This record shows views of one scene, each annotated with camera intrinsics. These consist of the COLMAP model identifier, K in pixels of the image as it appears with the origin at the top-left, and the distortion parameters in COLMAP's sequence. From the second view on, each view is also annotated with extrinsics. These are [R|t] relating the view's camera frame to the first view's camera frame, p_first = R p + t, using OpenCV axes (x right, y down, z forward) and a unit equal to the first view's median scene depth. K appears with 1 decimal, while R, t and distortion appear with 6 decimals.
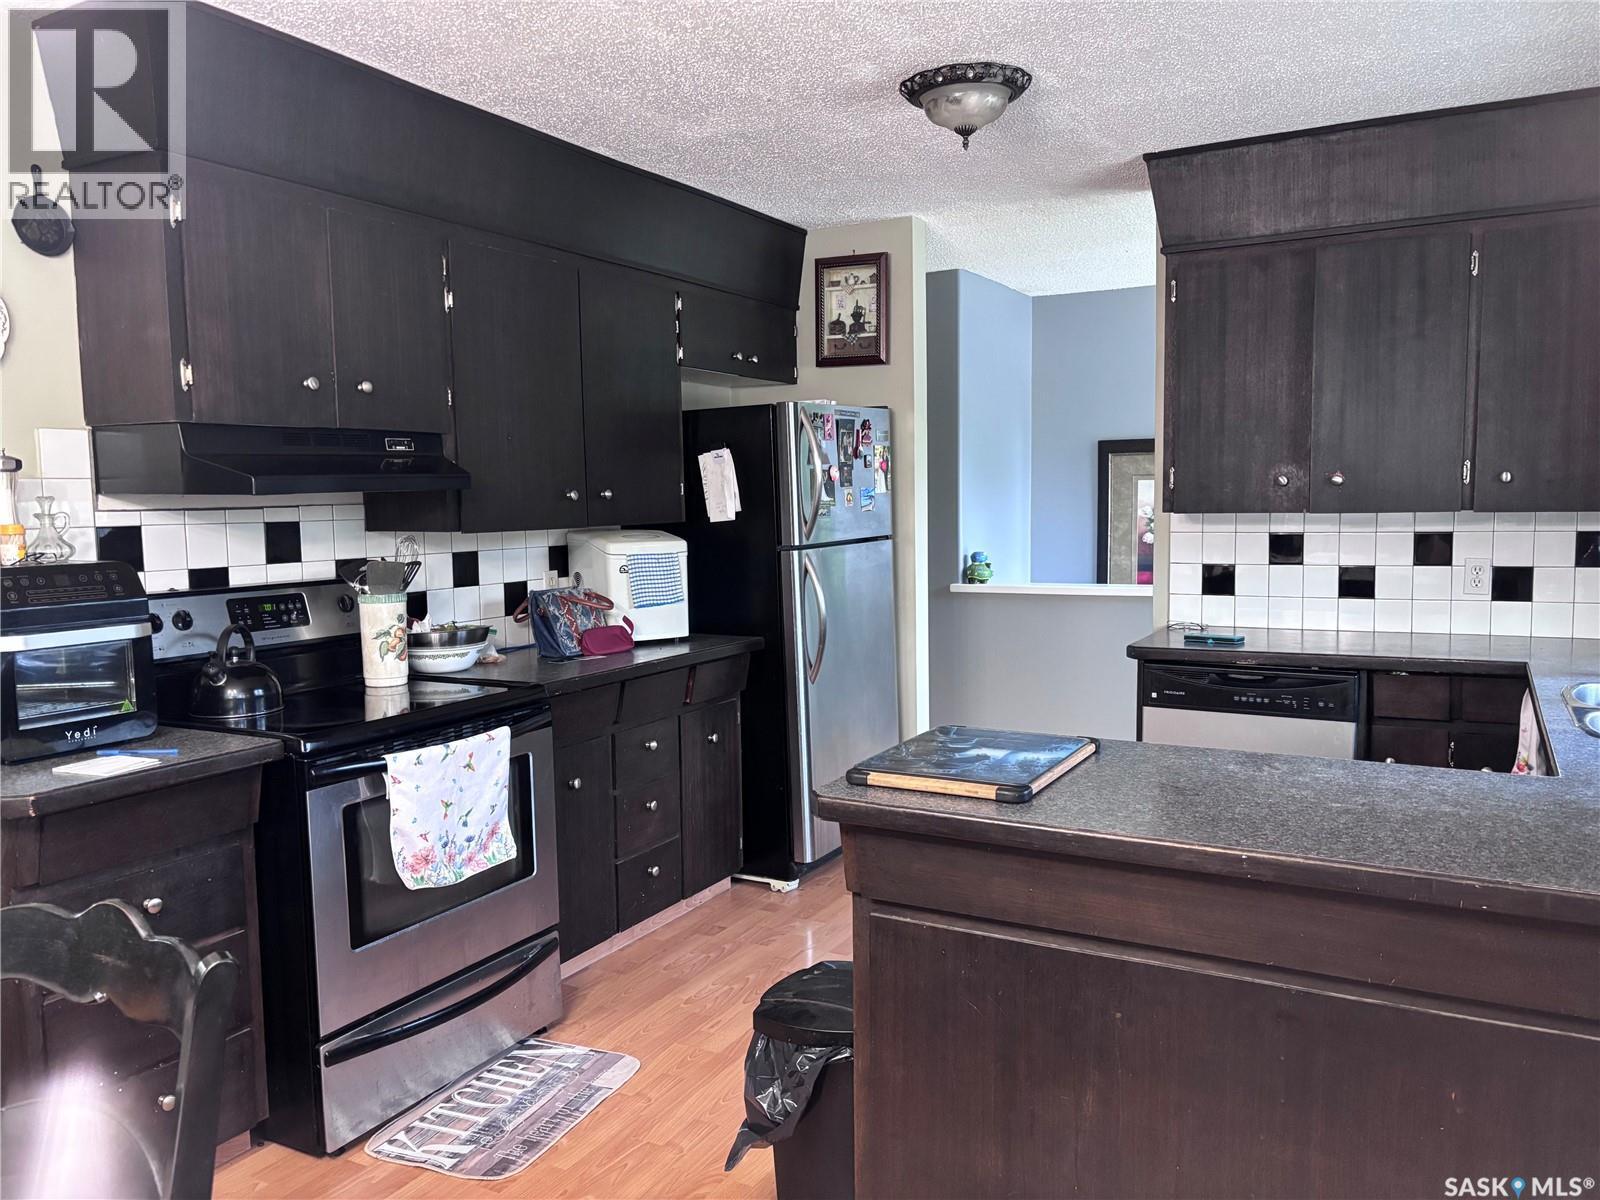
lens RADIAL K [[1213.5, 0, 800.0], [0, 1213.5, 600.0], [0, 0, 1]] dist [0.030139, 0.004325]
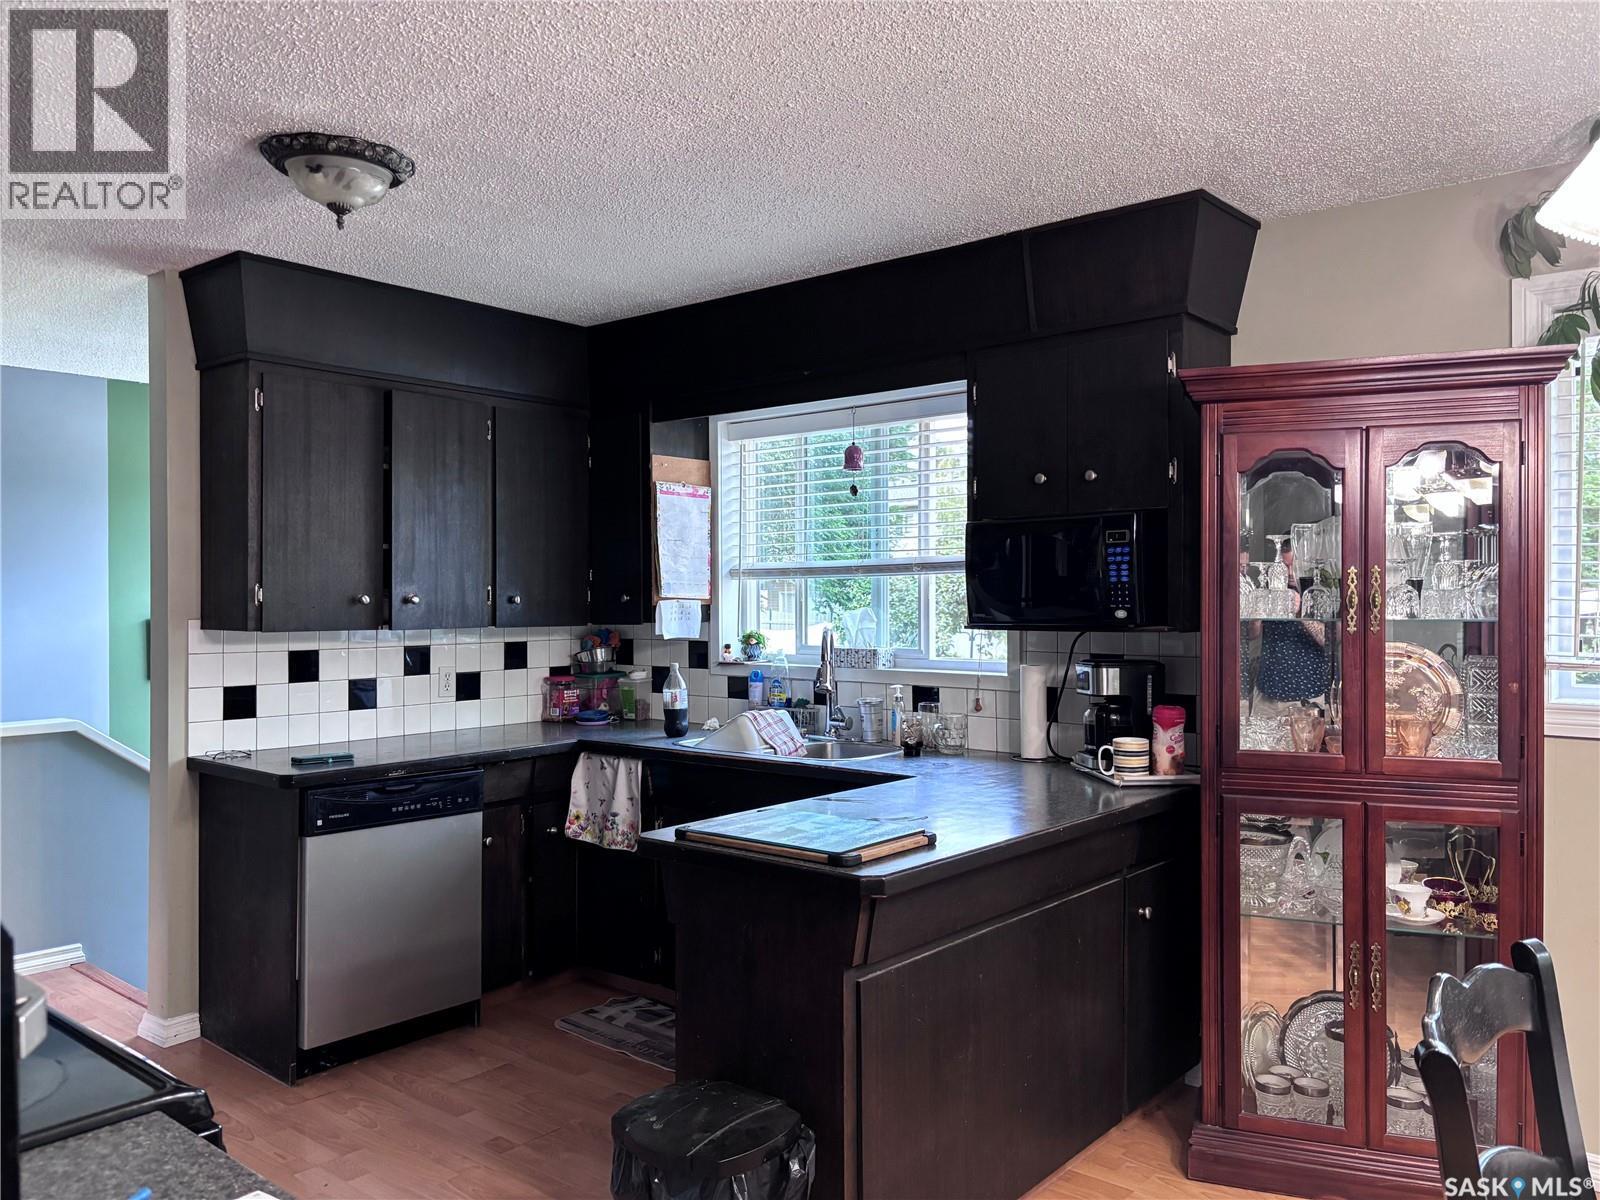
lens RADIAL K [[1215.9, 0, 800.0], [0, 1215.9, 600.0], [0, 0, 1]] dist [0.051019, -0.117157]
pose [[0.206864, 0.014645, 0.978260, -1.184772], [0.088859, 0.995474, -0.033693, -0.061139], [-0.974326, 0.093897, 0.204626, 0.892607]]
